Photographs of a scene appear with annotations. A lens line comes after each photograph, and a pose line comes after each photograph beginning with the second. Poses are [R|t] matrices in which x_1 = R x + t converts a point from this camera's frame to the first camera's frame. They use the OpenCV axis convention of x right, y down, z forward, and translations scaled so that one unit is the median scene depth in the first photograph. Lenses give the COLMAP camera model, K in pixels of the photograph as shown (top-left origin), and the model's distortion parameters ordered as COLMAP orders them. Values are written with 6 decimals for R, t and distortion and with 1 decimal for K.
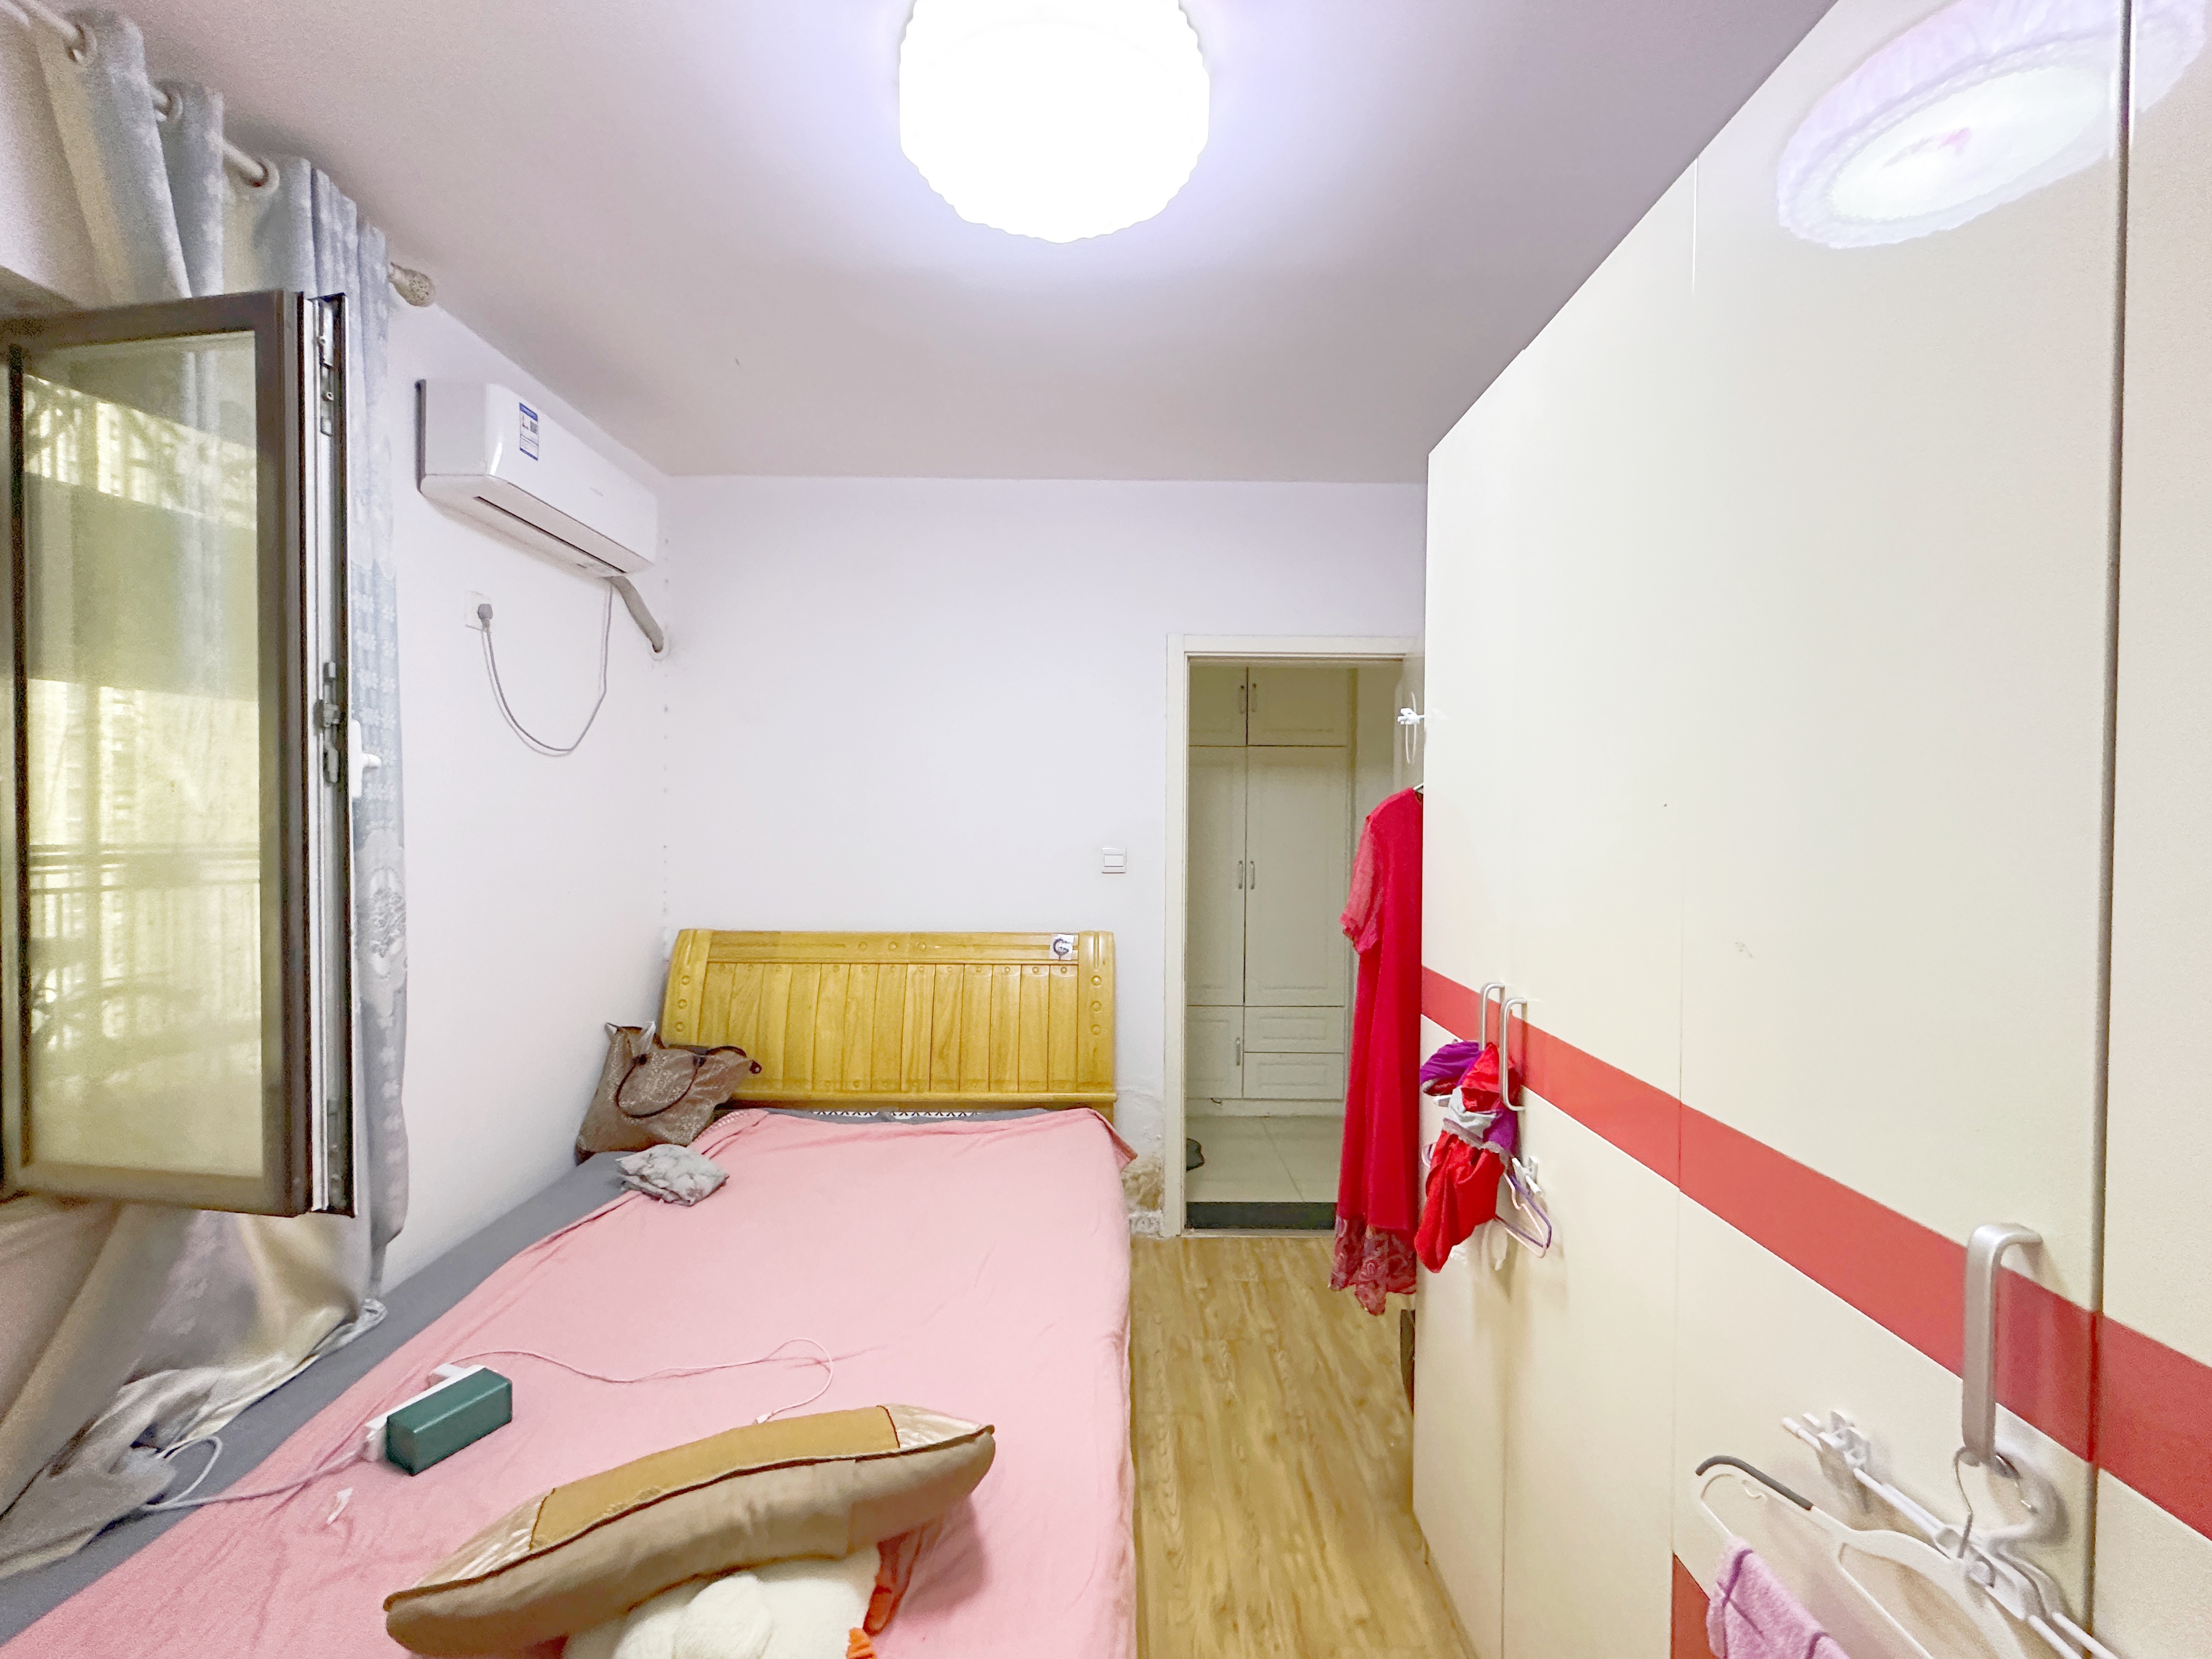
lens RADIAL K [[897.4, 0, 1110.2], [0, 897.4, 829.1], [0, 0, 1]] dist [-0.000139, -0.000019]
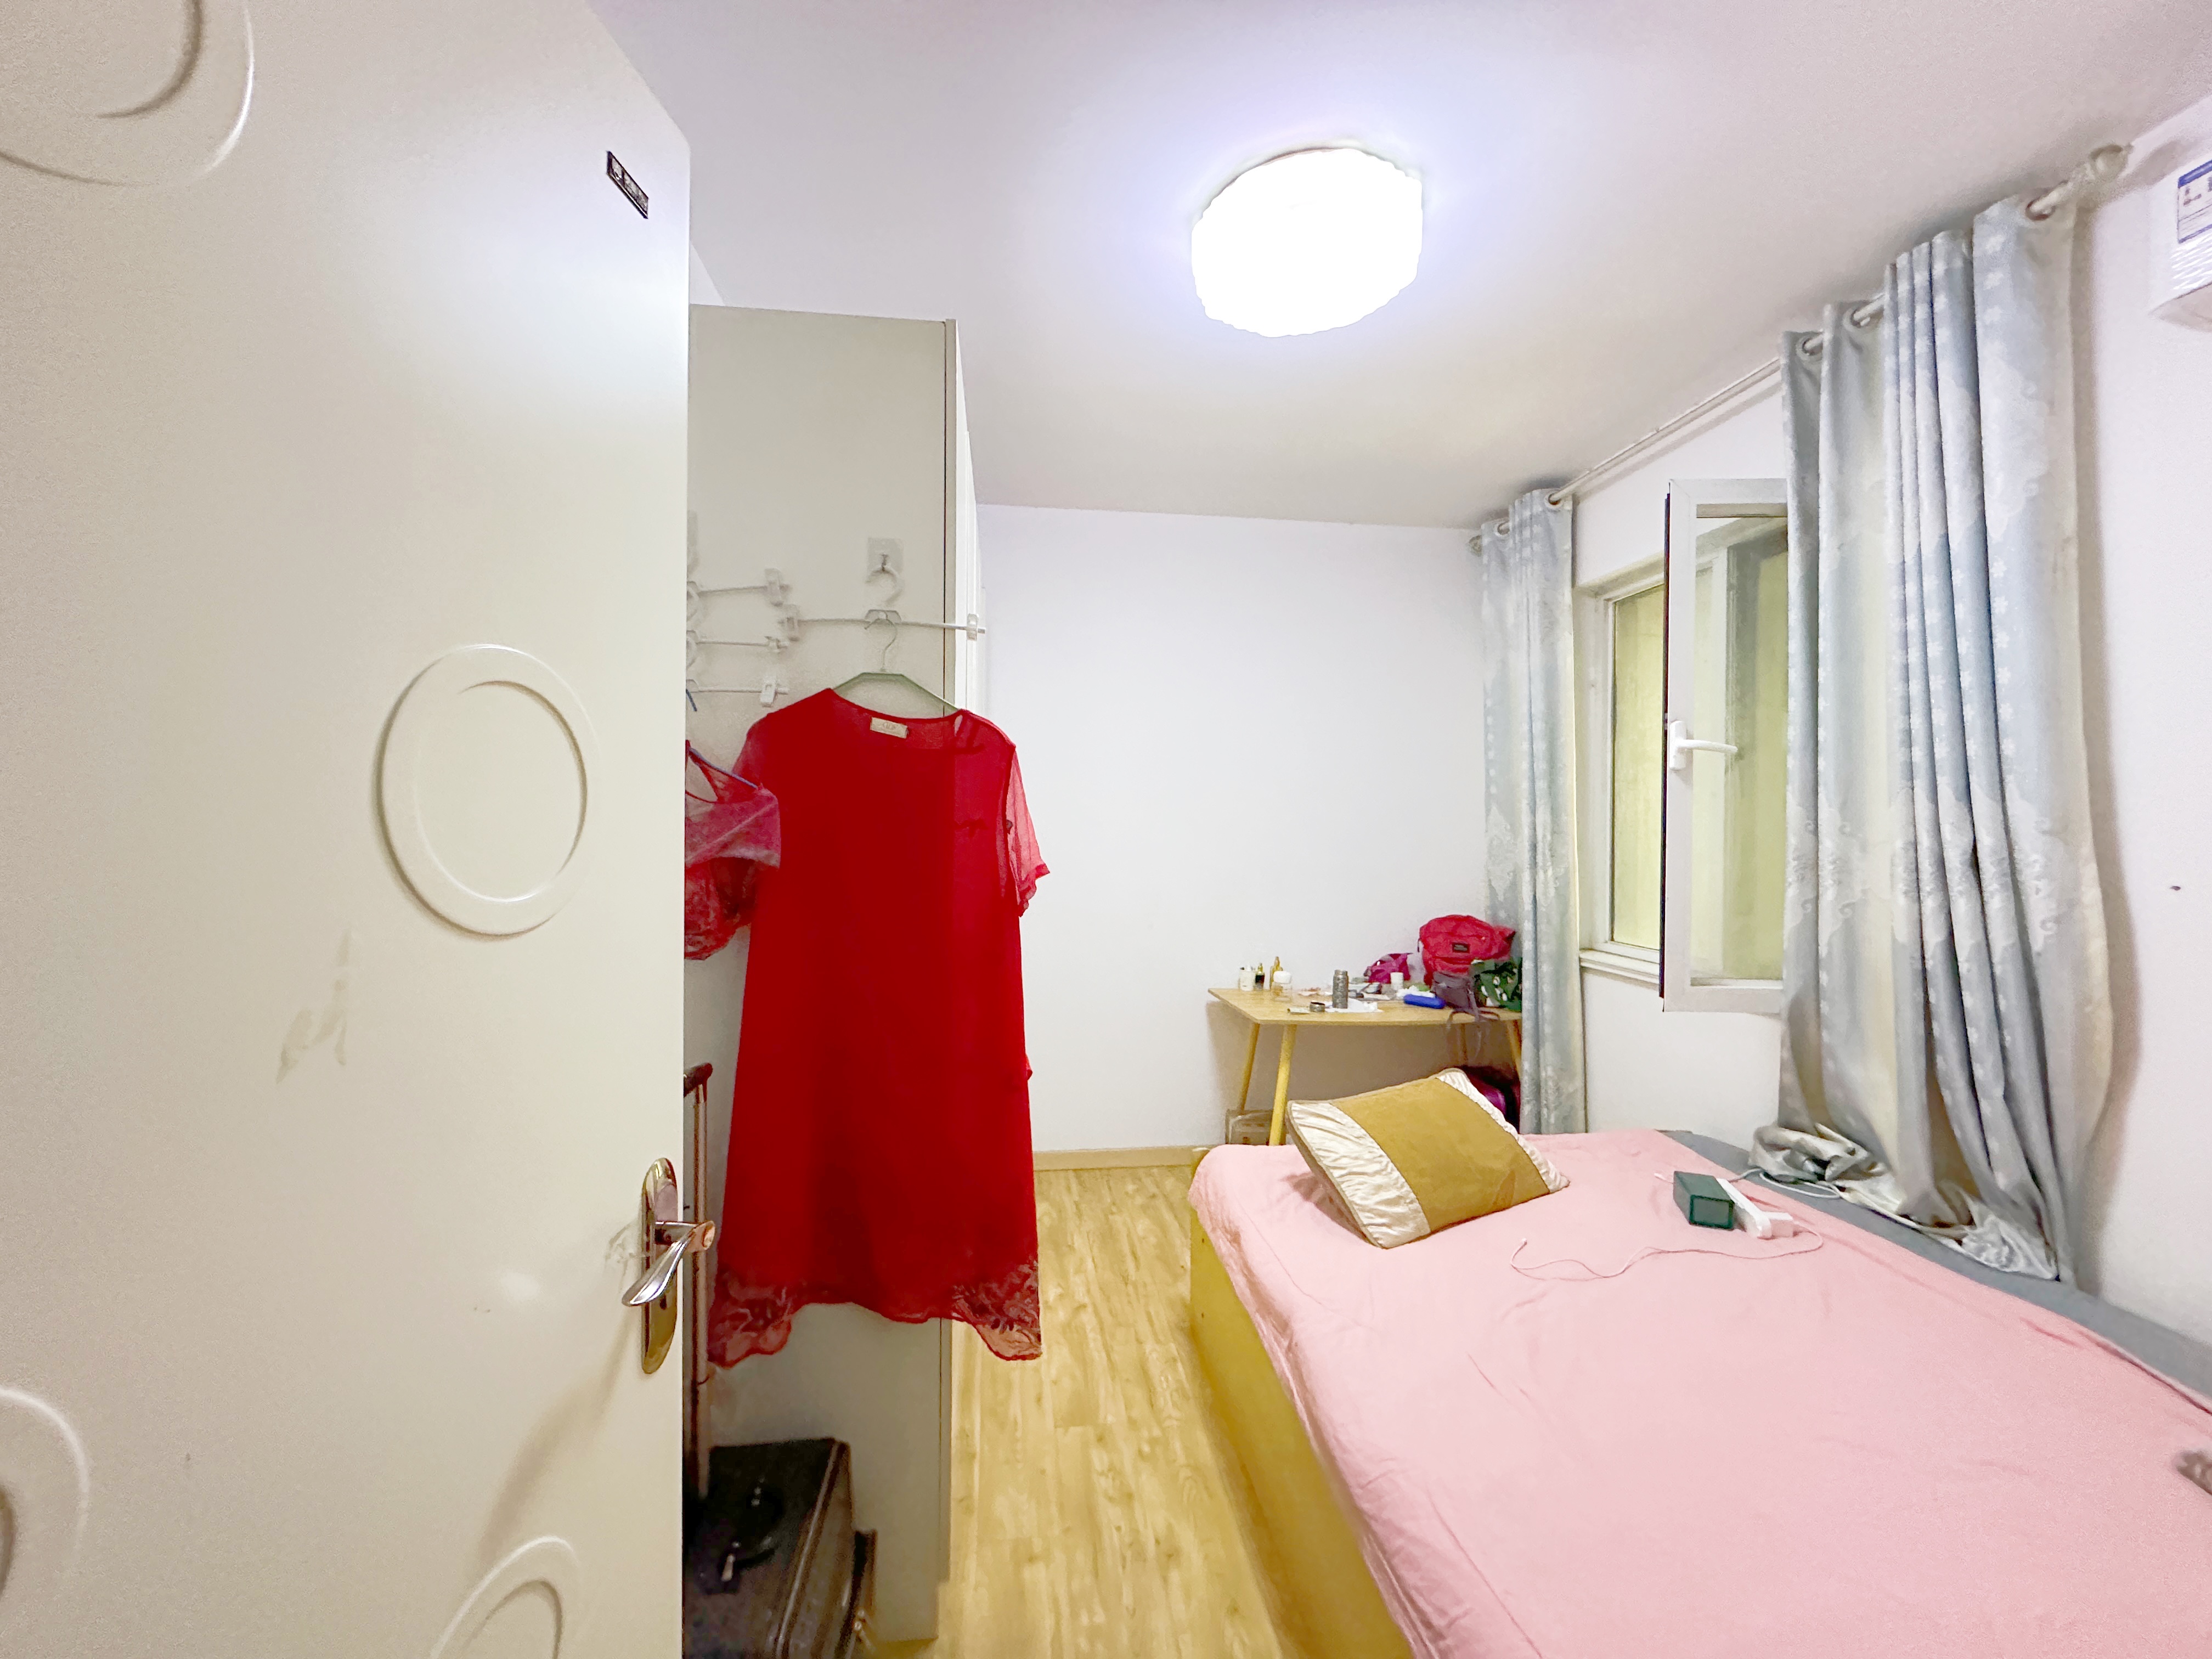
lens RADIAL K [[897.4, 0, 1103.7], [0, 897.4, 821.3], [0, 0, 1]] dist [-0.000139, -0.000019]
pose [[-0.993819, -0.016352, -0.109806, 0.318835], [-0.016342, 0.999866, -0.000986, 0.061358], [0.109807, 0.000814, -0.993953, 1.963229]]
